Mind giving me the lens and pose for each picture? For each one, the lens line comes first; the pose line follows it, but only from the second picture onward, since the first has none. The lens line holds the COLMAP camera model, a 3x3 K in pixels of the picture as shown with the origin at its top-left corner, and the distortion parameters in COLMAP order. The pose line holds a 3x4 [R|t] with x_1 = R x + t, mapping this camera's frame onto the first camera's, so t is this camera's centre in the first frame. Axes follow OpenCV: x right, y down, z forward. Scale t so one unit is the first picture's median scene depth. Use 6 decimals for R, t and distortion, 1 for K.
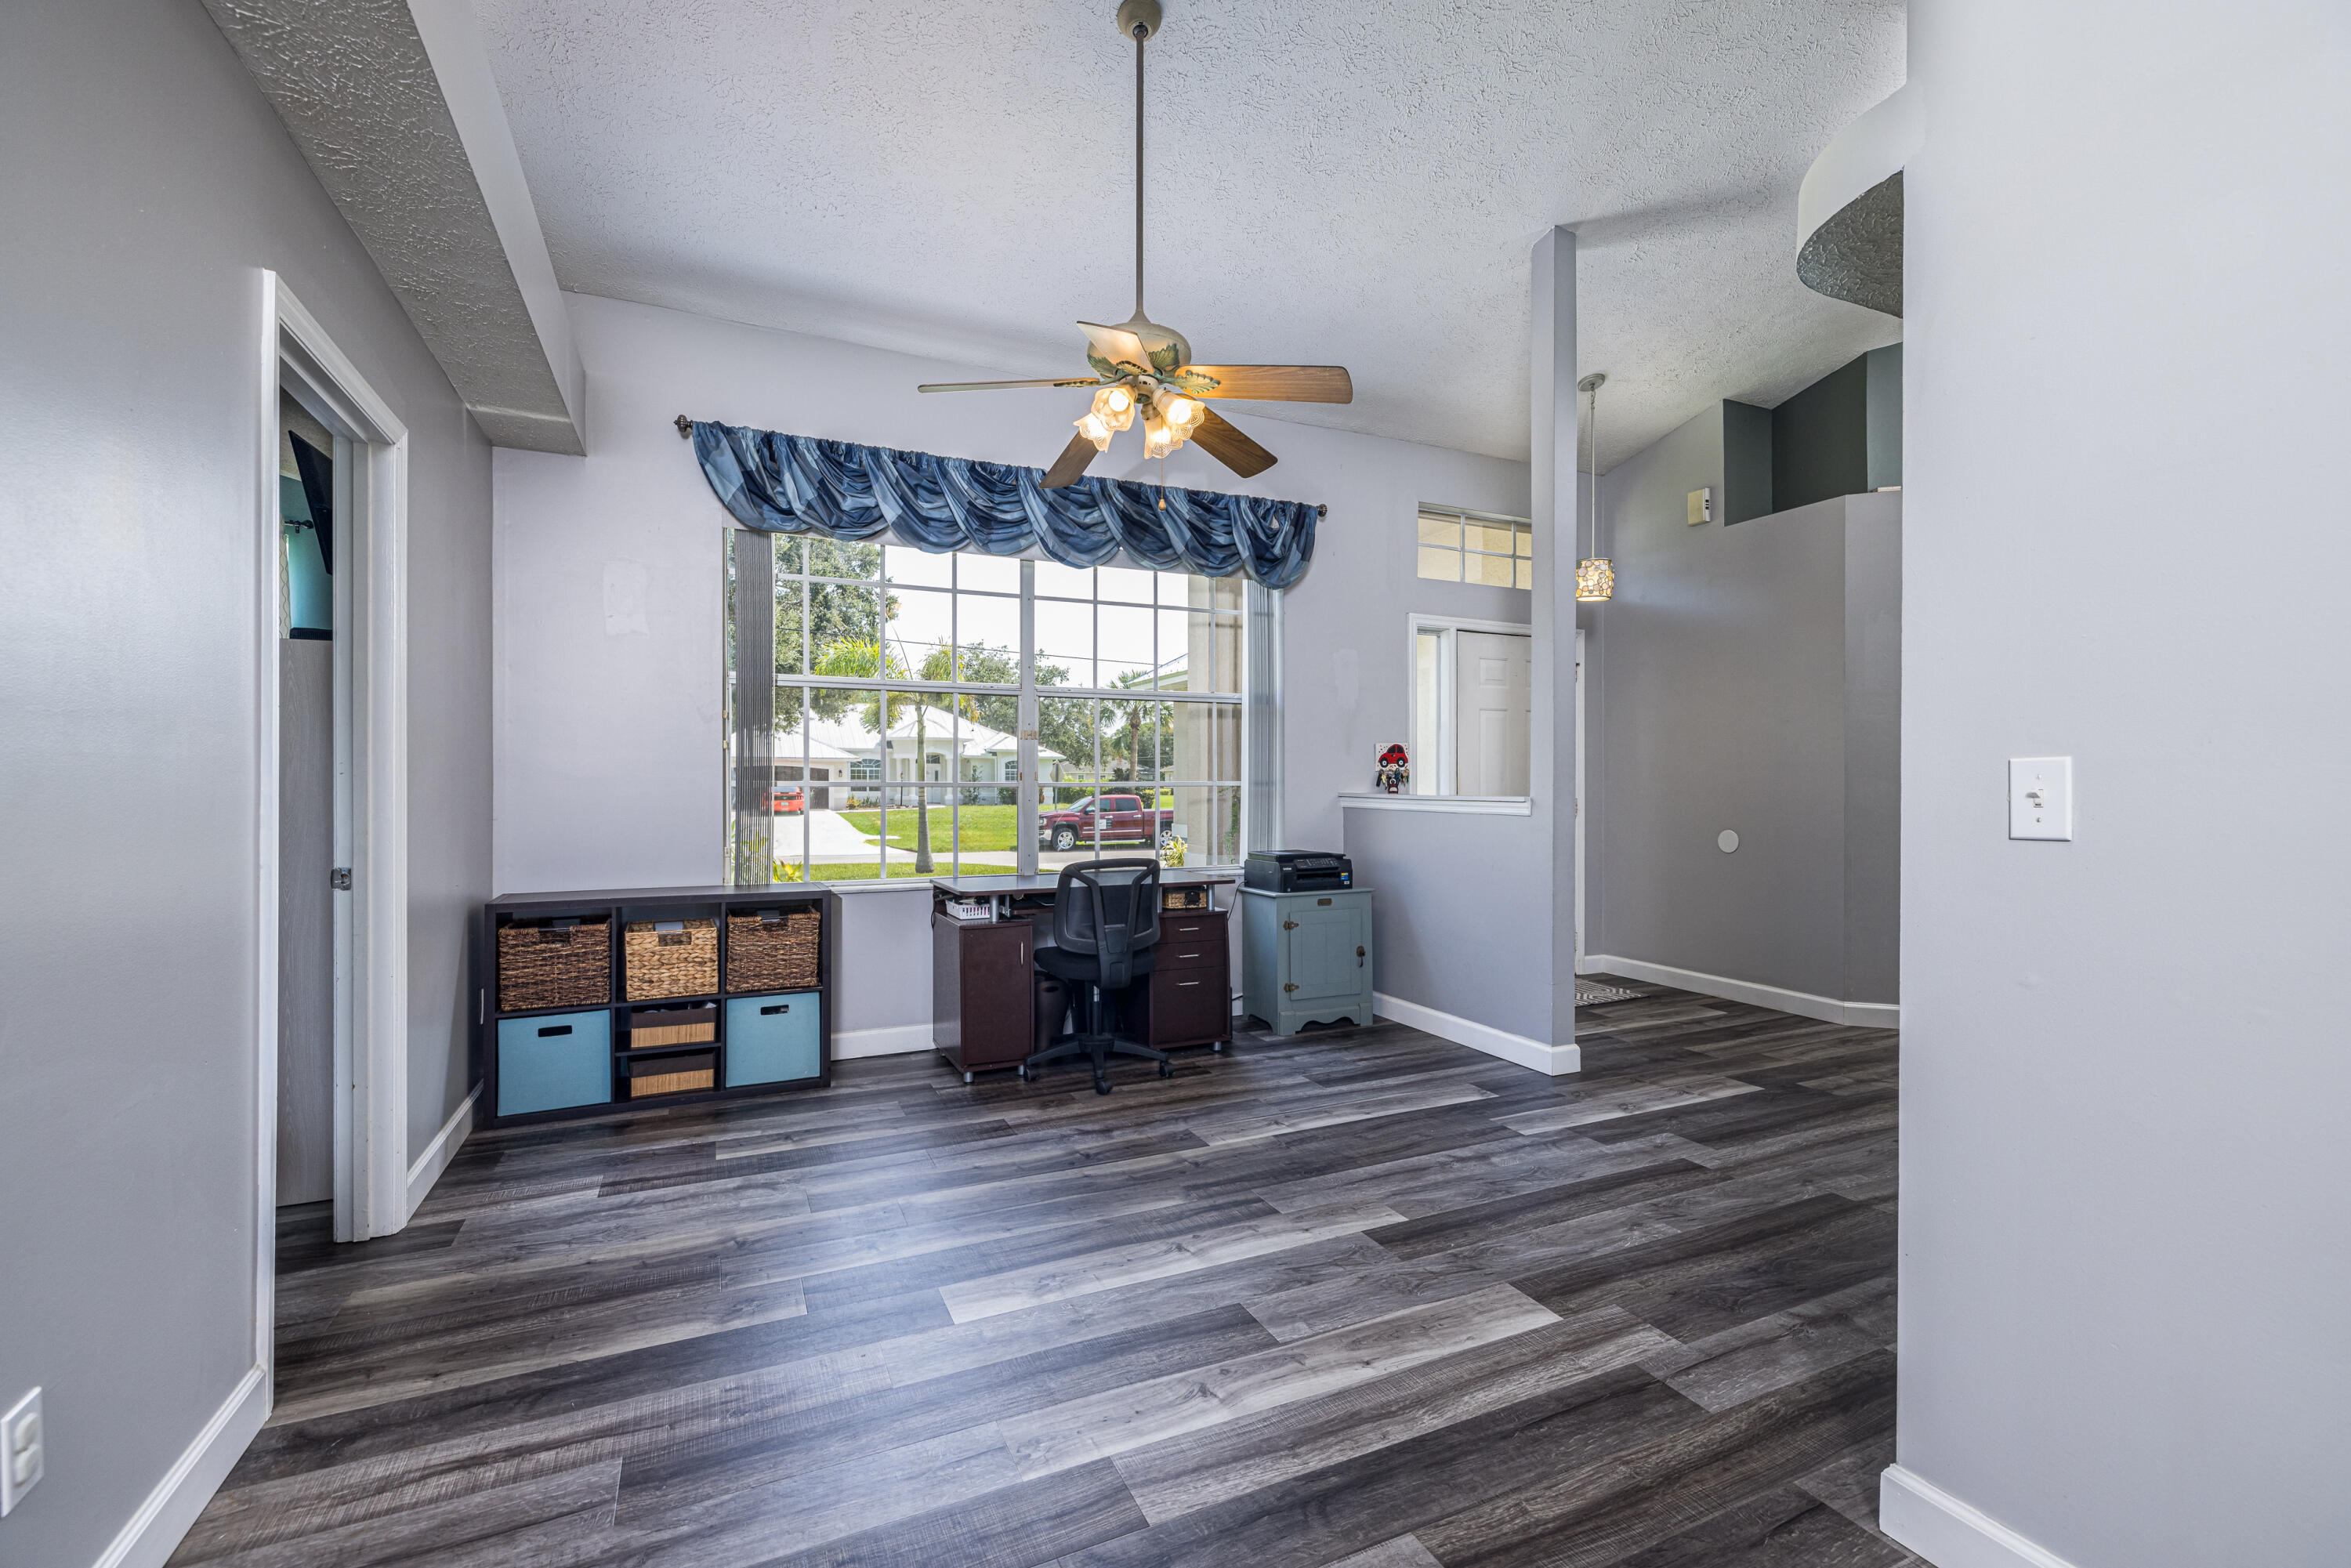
lens RADIAL K [[990.7, 0, 1175.7], [0, 990.7, 777.7], [0, 0, 1]] dist [-0.003243, -0.000088]
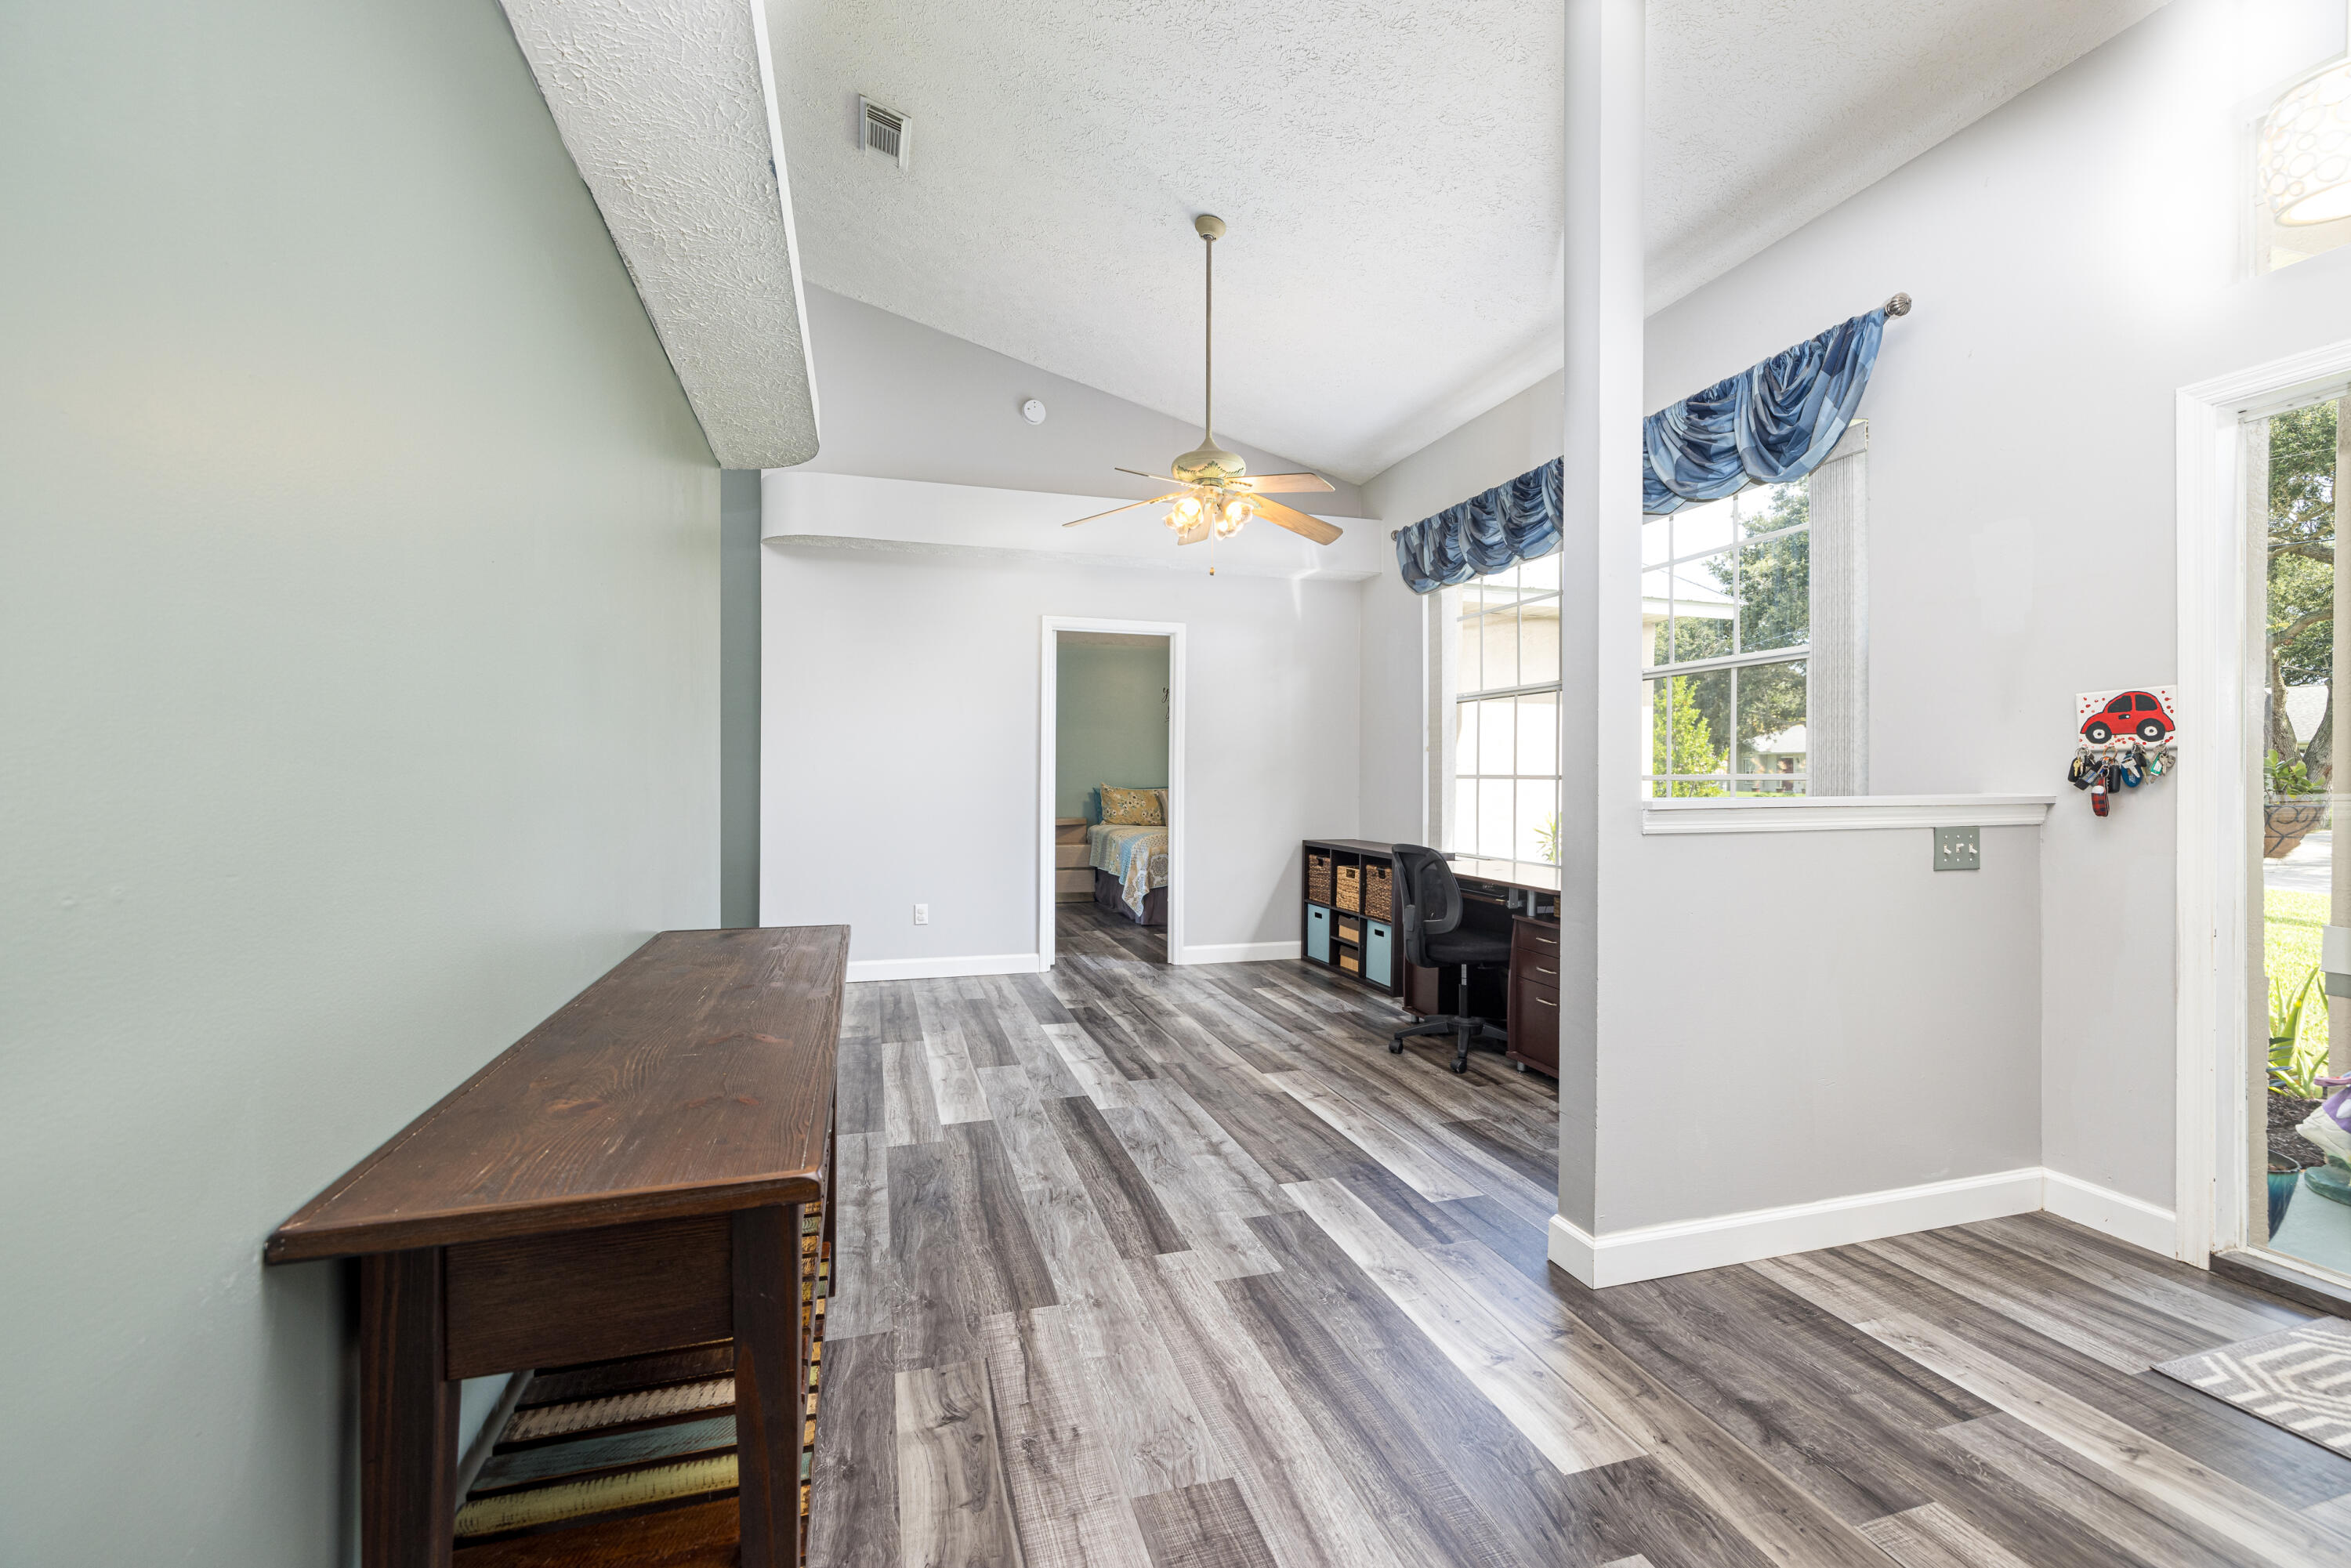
lens RADIAL K [[1004.8, 0, 1172.1], [0, 1004.8, 772.1], [0, 0, 1]] dist [-0.000206, -0.000057]
pose [[-0.146114, -0.004445, -0.989258, 1.011847], [0.002034, 0.999986, -0.004794, 0.006292], [0.989266, -0.002713, -0.146103, 0.852928]]
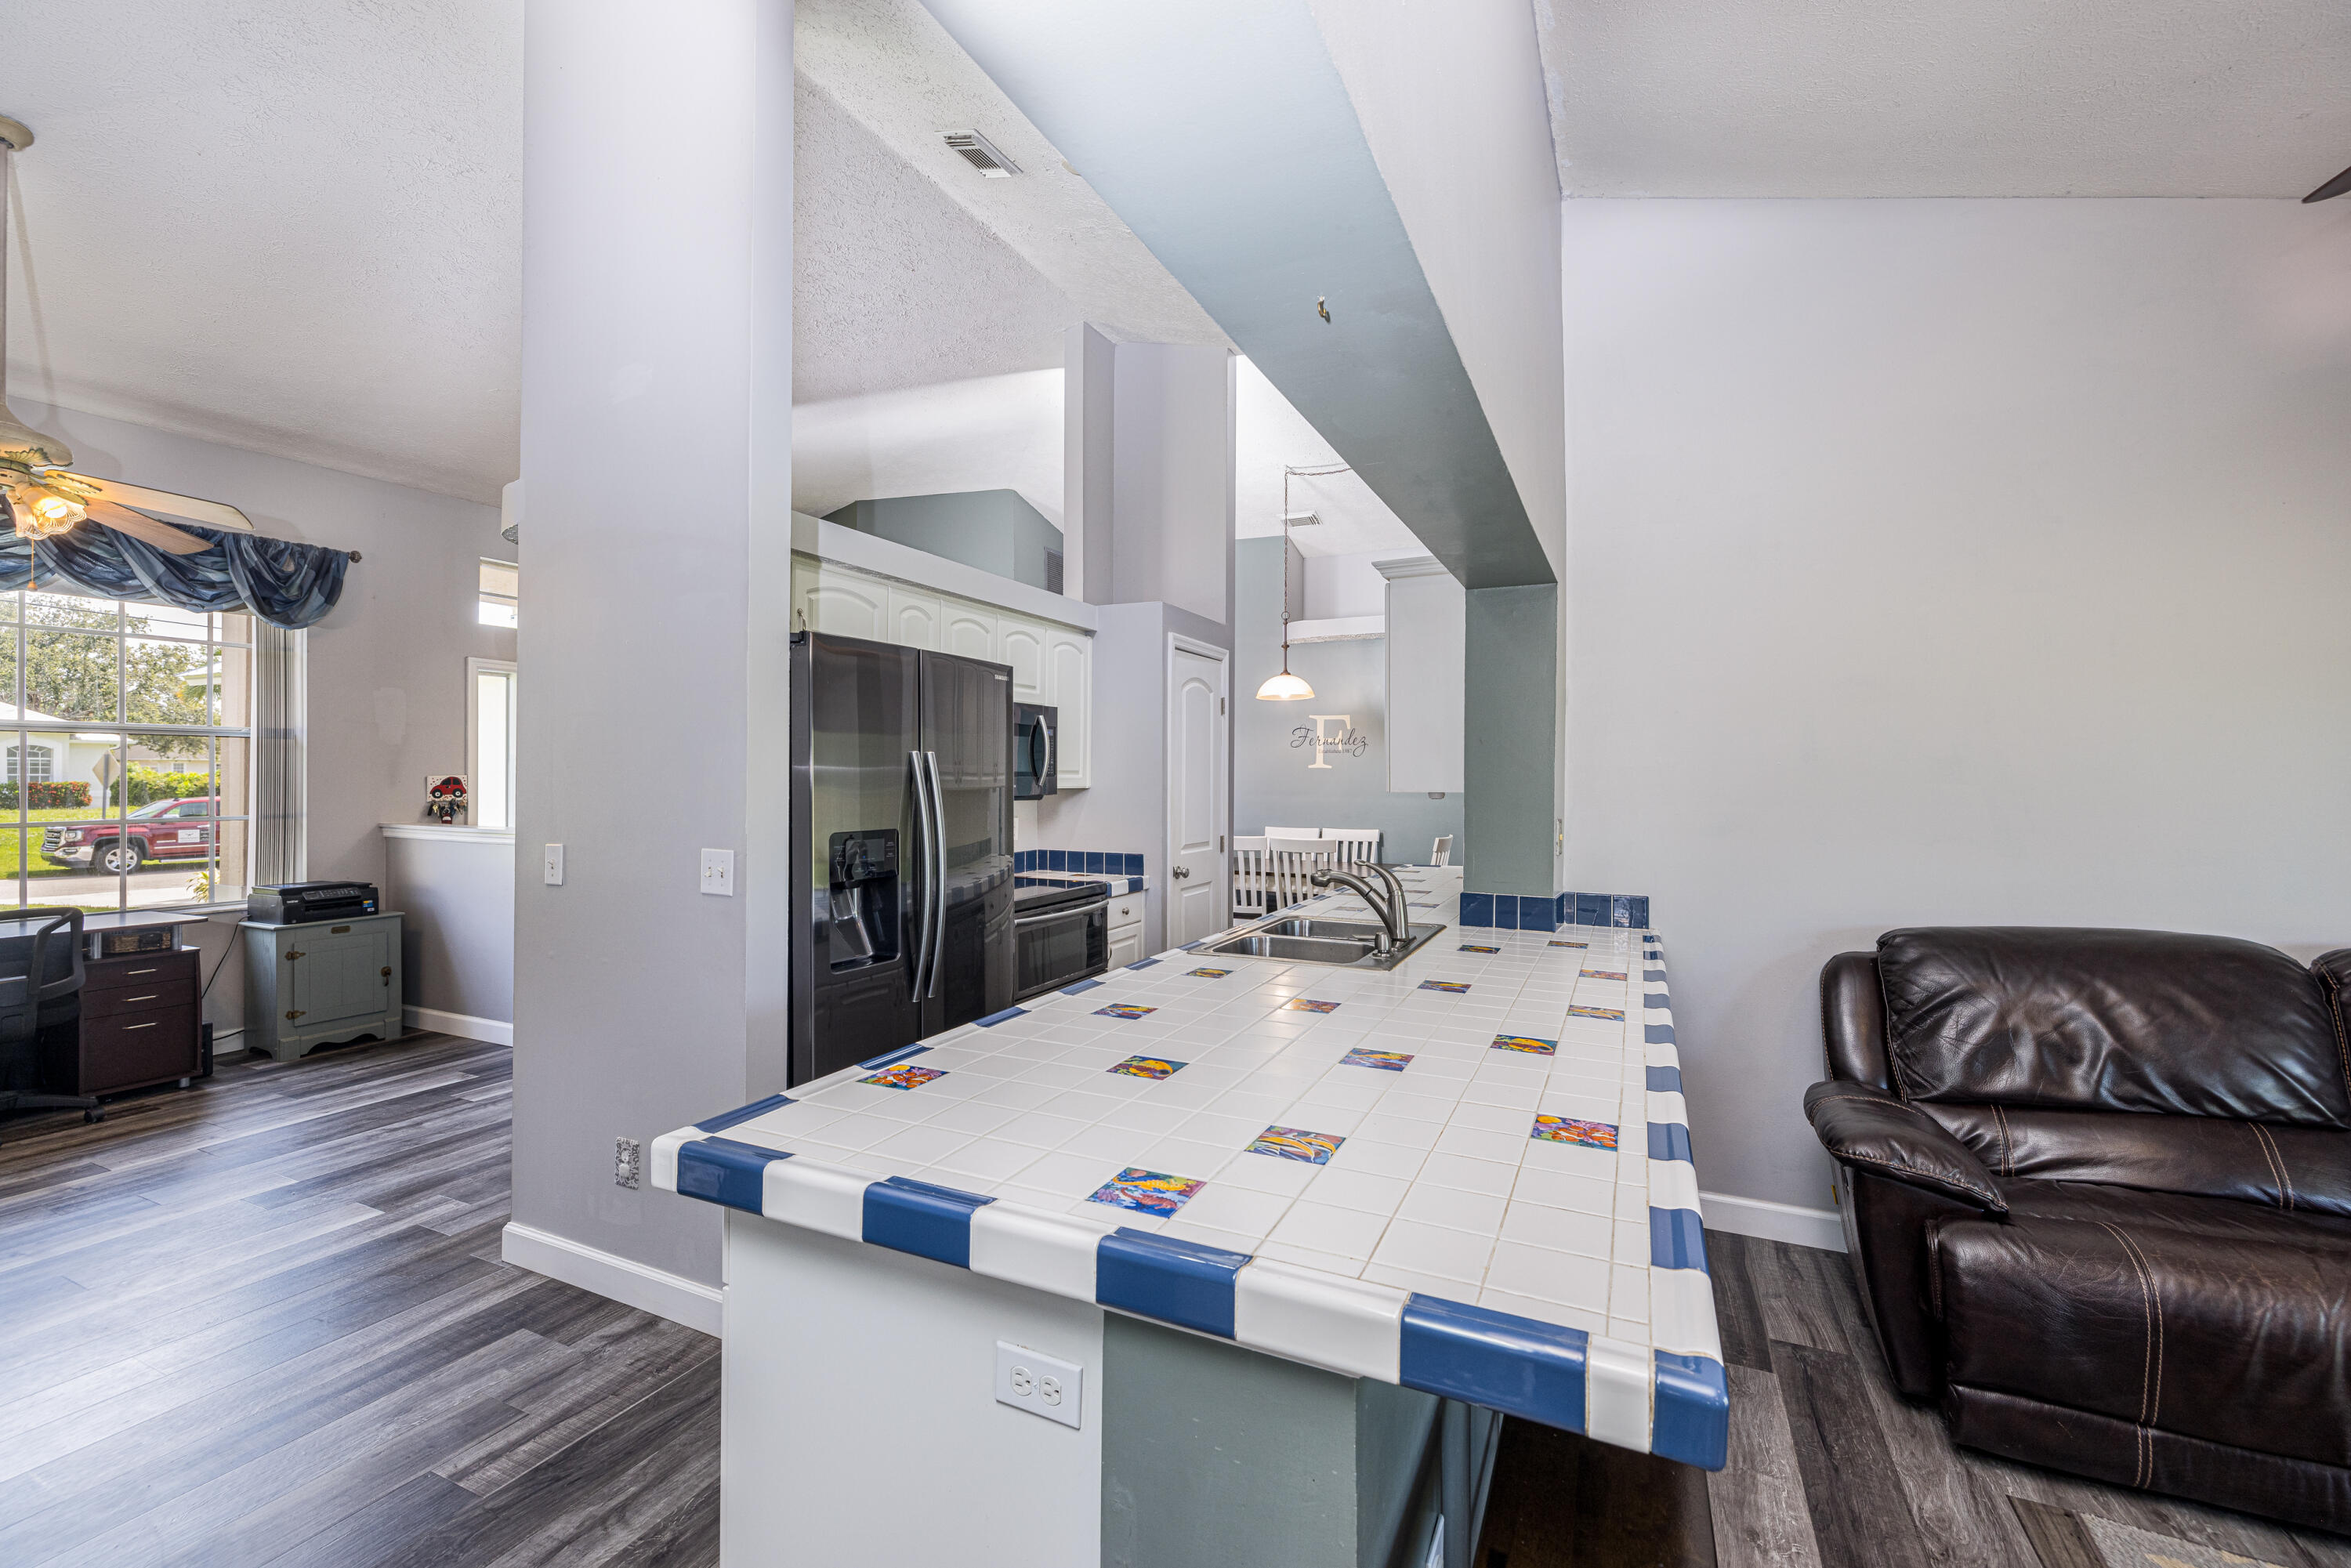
lens RADIAL K [[983.7, 0, 1174.5], [0, 983.7, 771.1], [0, 0, 1]] dist [0.000197, 0.000060]
pose [[0.769111, 0.004927, 0.639096, 0.192530], [-0.006321, 0.999980, -0.000101, -0.061007], [-0.639083, -0.003962, 0.769127, -0.464463]]
